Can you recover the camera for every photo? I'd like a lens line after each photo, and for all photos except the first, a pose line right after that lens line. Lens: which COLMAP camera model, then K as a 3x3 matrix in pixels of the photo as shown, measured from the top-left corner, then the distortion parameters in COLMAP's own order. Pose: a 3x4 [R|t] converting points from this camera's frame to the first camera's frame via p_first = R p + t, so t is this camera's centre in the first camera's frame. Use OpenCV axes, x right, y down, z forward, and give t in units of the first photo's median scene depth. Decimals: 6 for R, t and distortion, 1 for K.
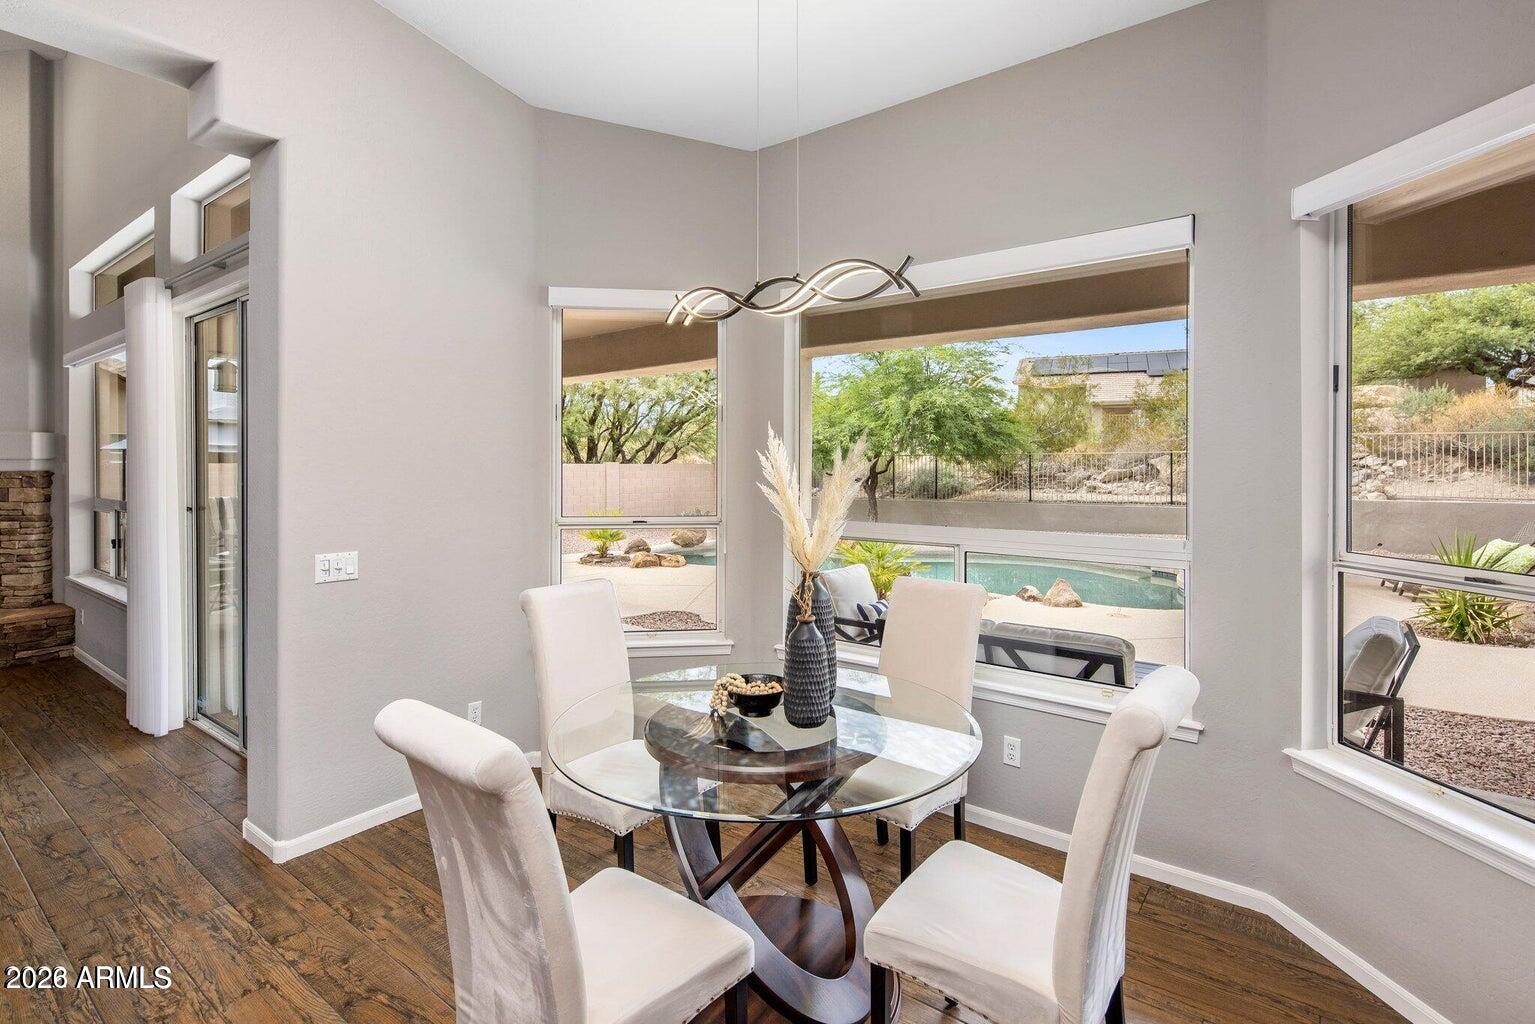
lens RADIAL K [[741.7, 0, 770.1], [0, 741.7, 474.2], [0, 0, 1]] dist [0.001386, -0.001705]
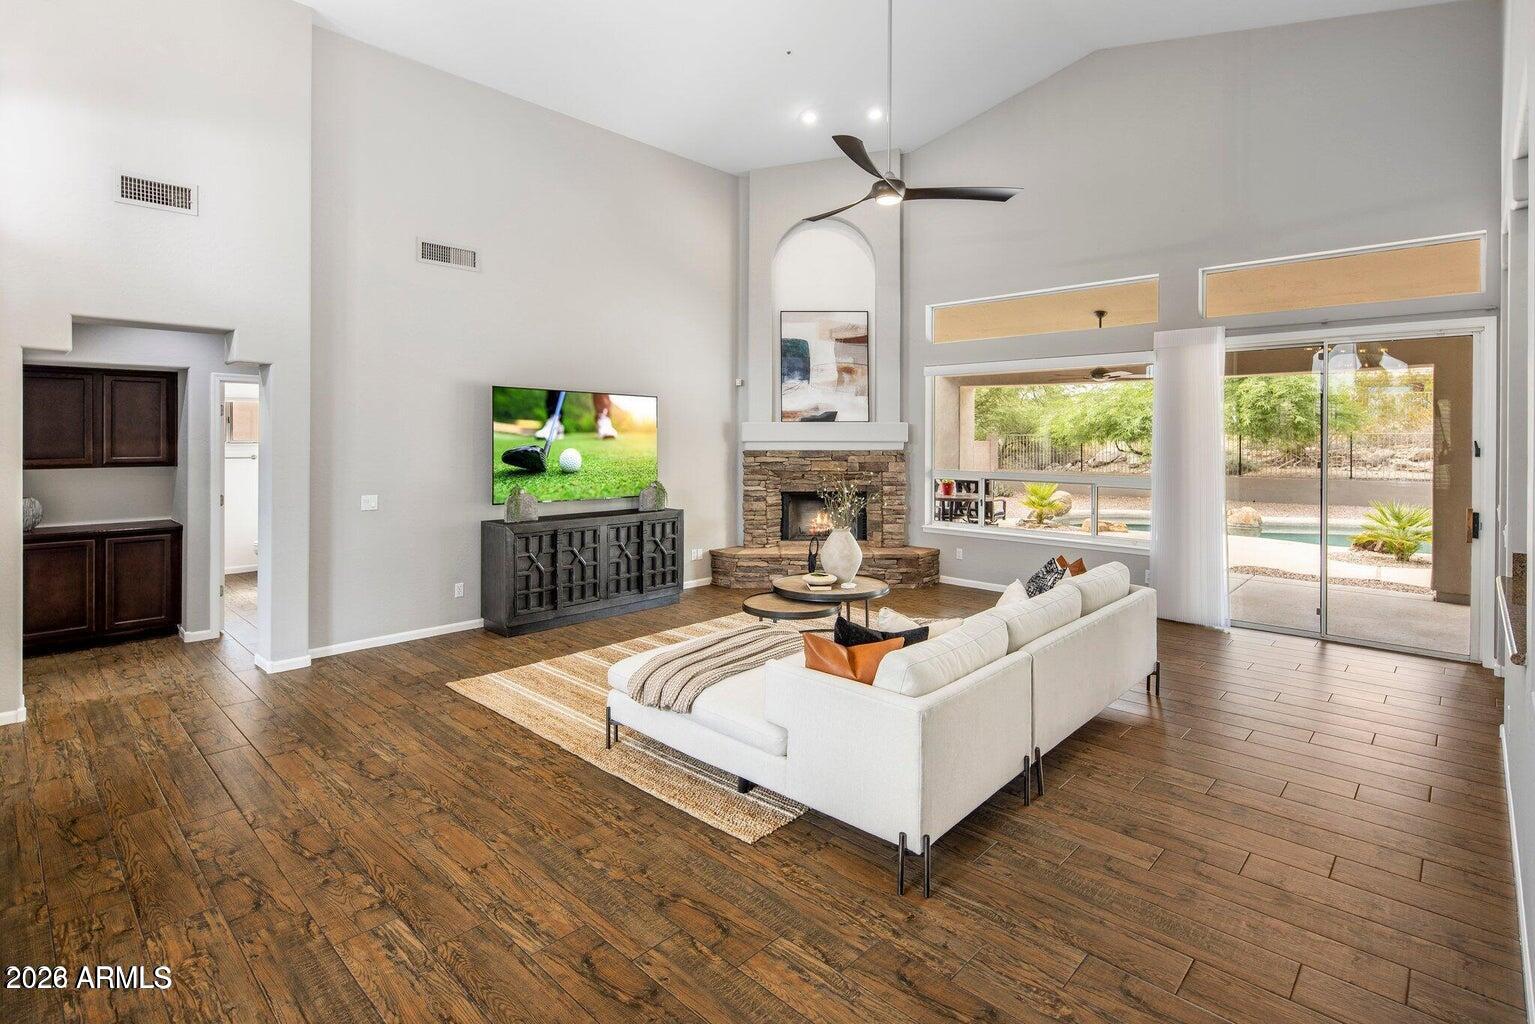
lens RADIAL K [[759.9, 0, 771.0], [0, 759.9, 441.4], [0, 0, 1]] dist [0.001659, -0.000037]
pose [[0.994541, -0.001779, -0.104336, -0.320892], [0.000171, 0.999881, -0.015425, 0.000450], [0.104351, 0.015323, 0.994422, -0.131669]]
